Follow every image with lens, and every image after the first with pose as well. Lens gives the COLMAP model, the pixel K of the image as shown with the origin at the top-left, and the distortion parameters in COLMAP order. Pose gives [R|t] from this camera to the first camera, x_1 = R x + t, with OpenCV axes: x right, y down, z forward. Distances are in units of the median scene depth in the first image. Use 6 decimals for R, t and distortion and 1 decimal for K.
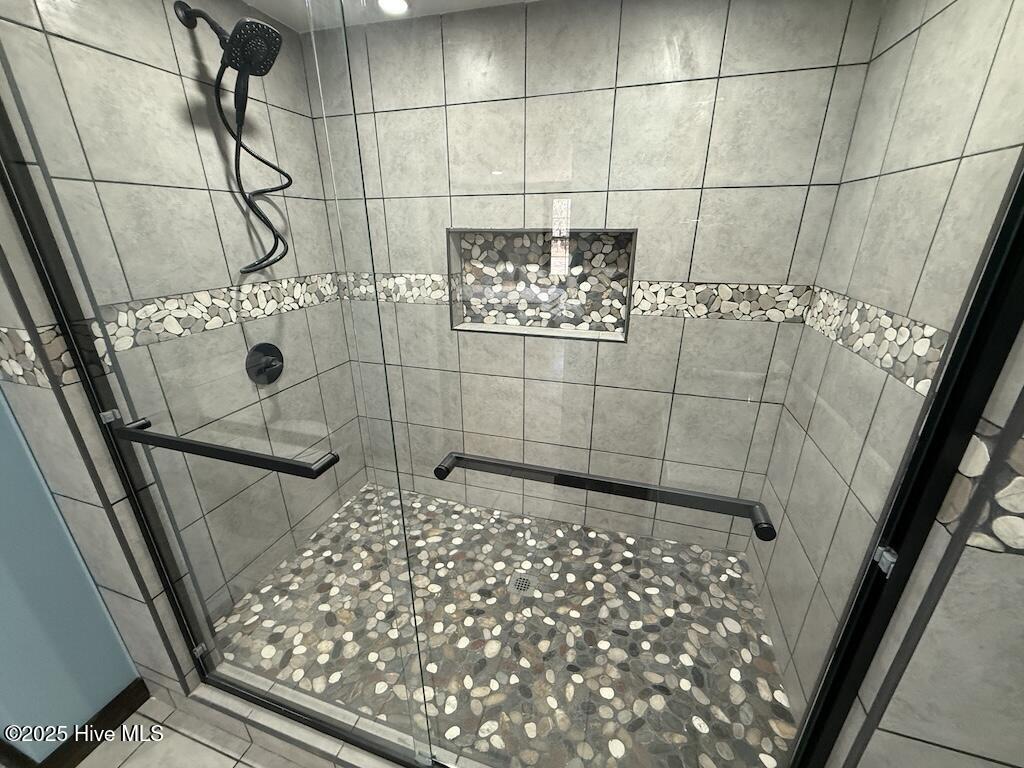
lens RADIAL K [[404.7, 0, 511.5], [0, 404.7, 382.7], [0, 0, 1]] dist [-0.002118, -0.000060]
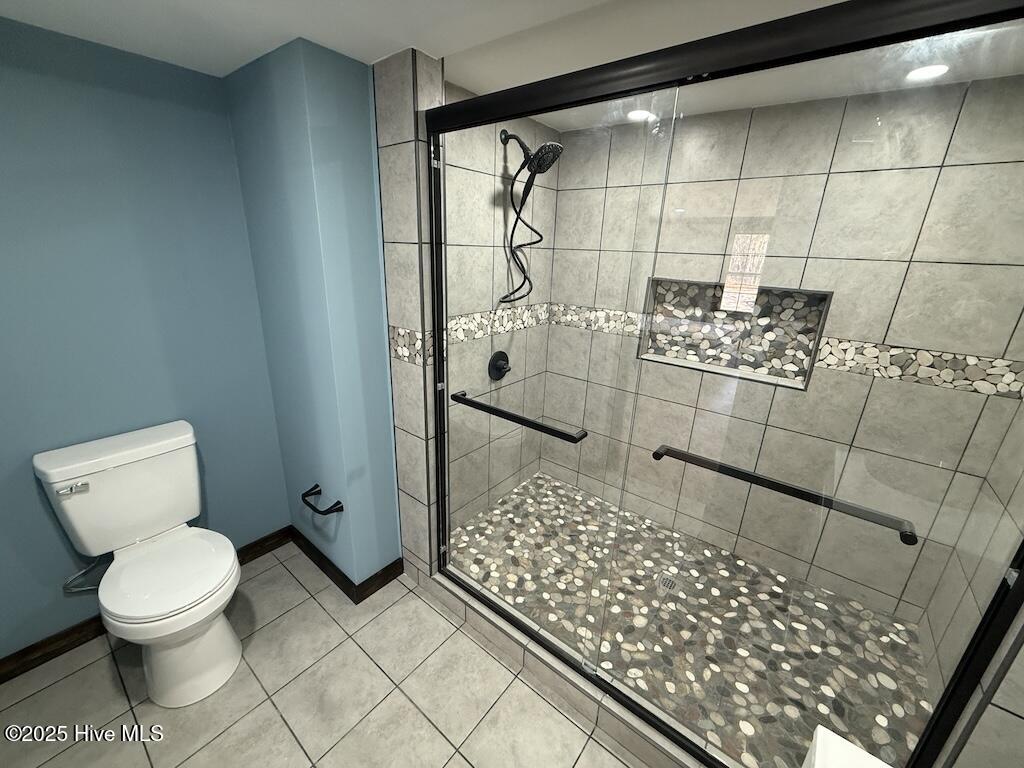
lens RADIAL K [[404.7, 0, 510.6], [0, 404.7, 382.7], [0, 0, 1]] dist [-0.002118, -0.000060]
pose [[0.931202, 0.148626, -0.332826, -0.109089], [-0.164469, 0.986184, -0.019775, 0.034803], [0.325288, 0.073154, 0.942781, -0.320924]]
